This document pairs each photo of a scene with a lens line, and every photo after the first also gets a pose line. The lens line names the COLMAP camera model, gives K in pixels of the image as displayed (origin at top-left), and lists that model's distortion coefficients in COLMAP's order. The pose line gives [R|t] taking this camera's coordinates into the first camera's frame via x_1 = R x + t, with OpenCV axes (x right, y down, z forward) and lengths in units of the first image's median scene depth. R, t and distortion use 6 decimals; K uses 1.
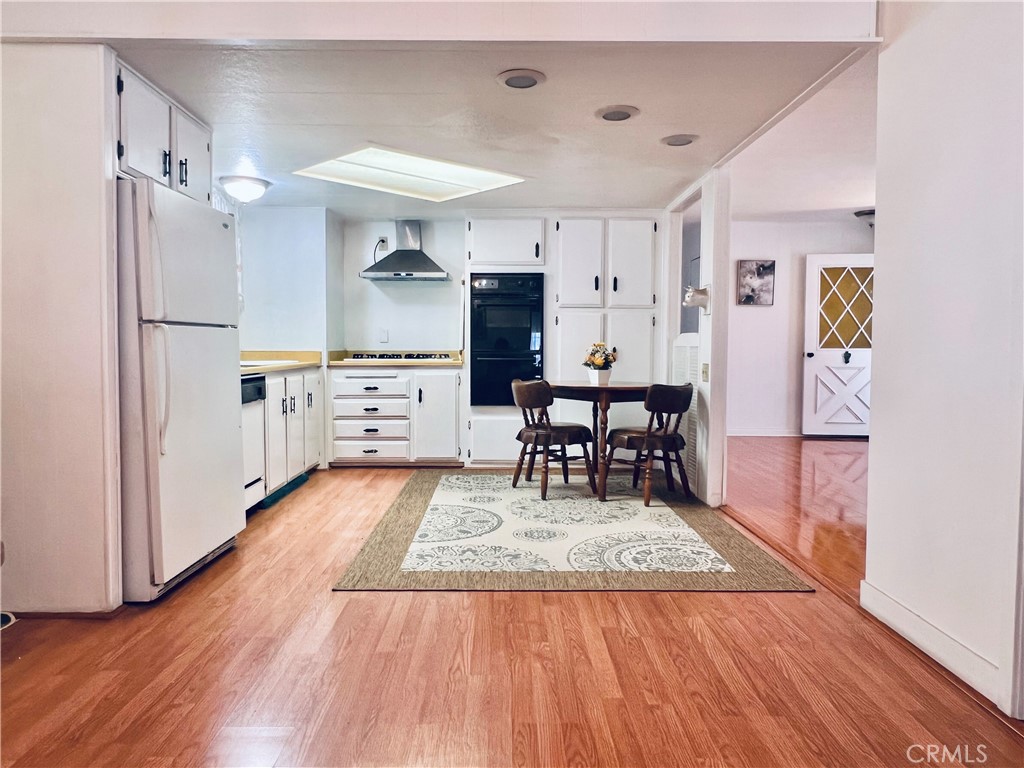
lens RADIAL K [[690.5, 0, 507.2], [0, 690.5, 382.5], [0, 0, 1]] dist [-0.005027, -0.000235]
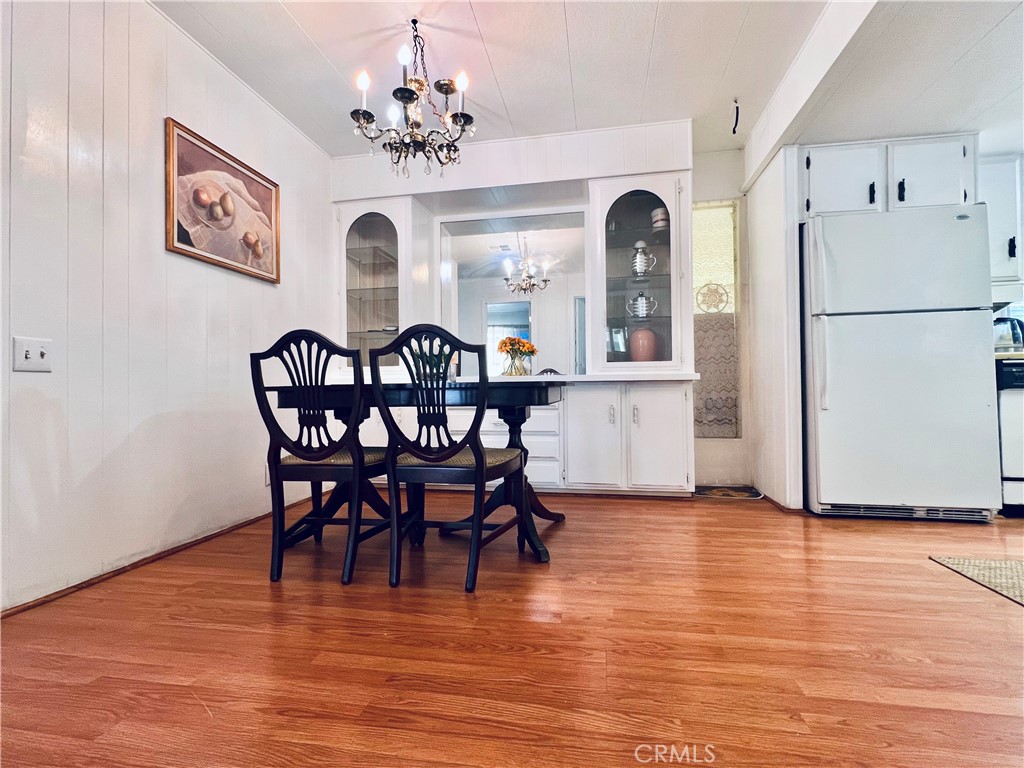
lens RADIAL K [[476.7, 0, 507.4], [0, 476.7, 380.8], [0, 0, 1]] dist [0.003742, 0.000905]
pose [[-0.187868, -0.022943, -0.981926, 0.276886], [-0.042501, 0.998981, -0.015210, 0.042493], [0.981274, 0.038875, -0.188652, 0.267775]]
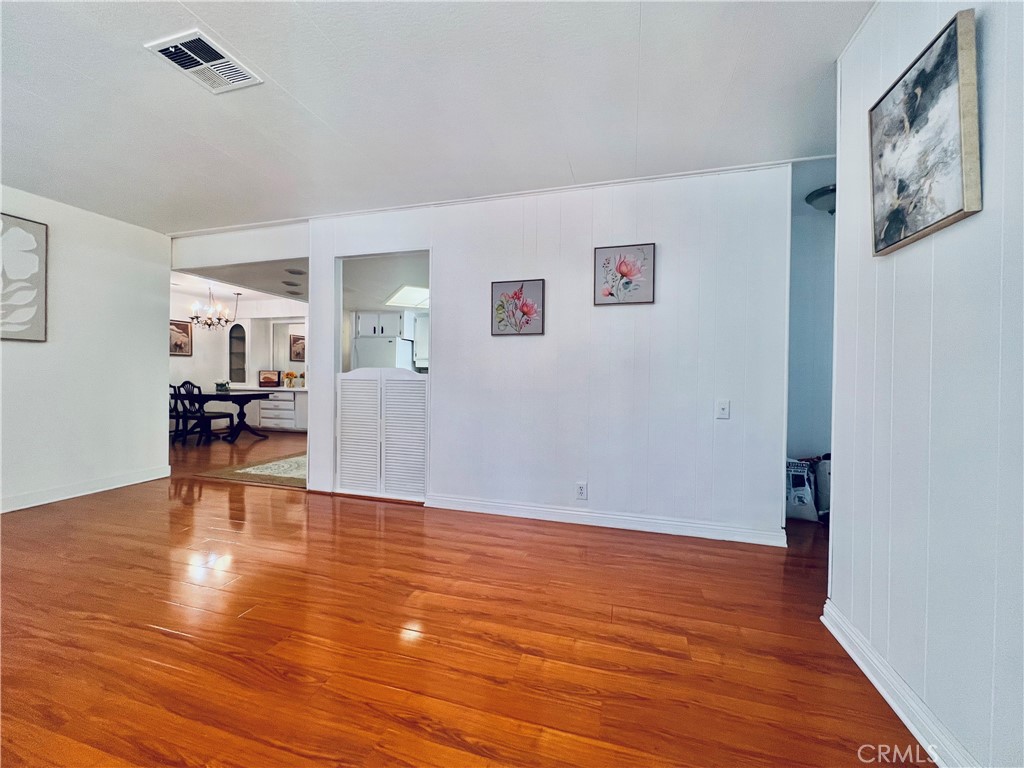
lens RADIAL K [[409.5, 0, 510.8], [0, 409.5, 377.8], [0, 0, 1]] dist [0.001195, 0.000852]
pose [[-0.281215, -0.008748, -0.959605, 0.782827], [-0.063714, 0.997922, 0.009574, -0.067279], [0.957527, 0.063832, -0.281188, 1.264093]]
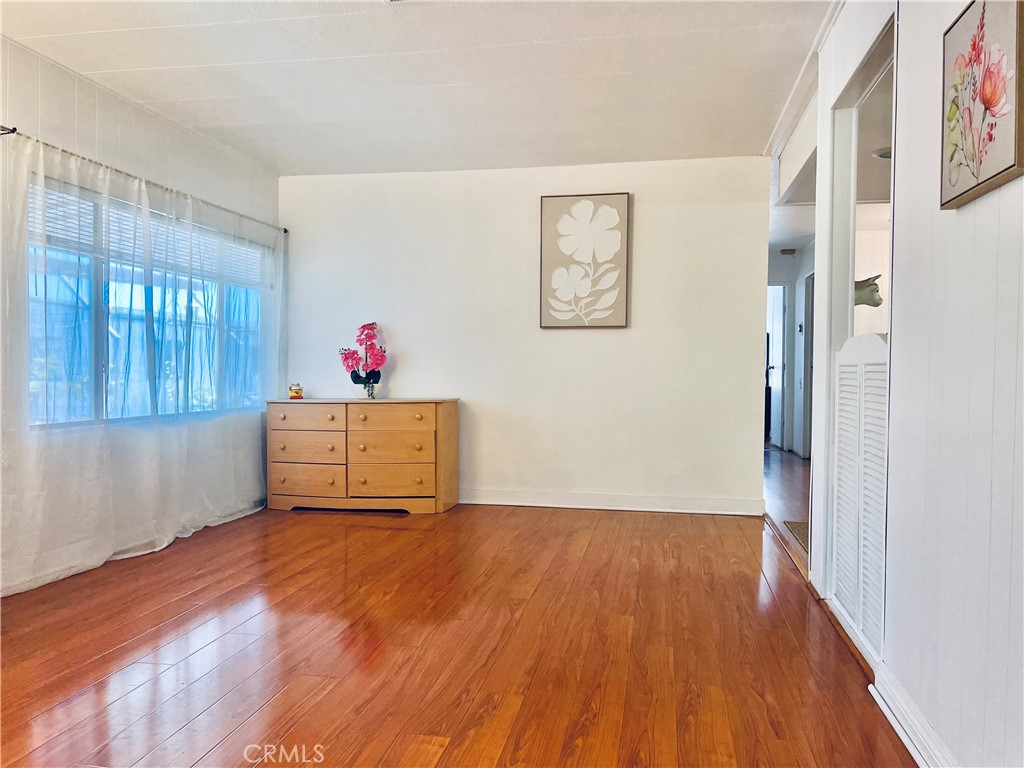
lens RADIAL K [[768.5, 0, 512.8], [0, 768.5, 383.2], [0, 0, 1]] dist [0.061532, -0.054160]
pose [[-0.980738, -0.018972, 0.194403, 0.359719], [-0.005430, 0.997535, 0.069959, -0.067191], [-0.195251, 0.067556, -0.978424, 1.440709]]
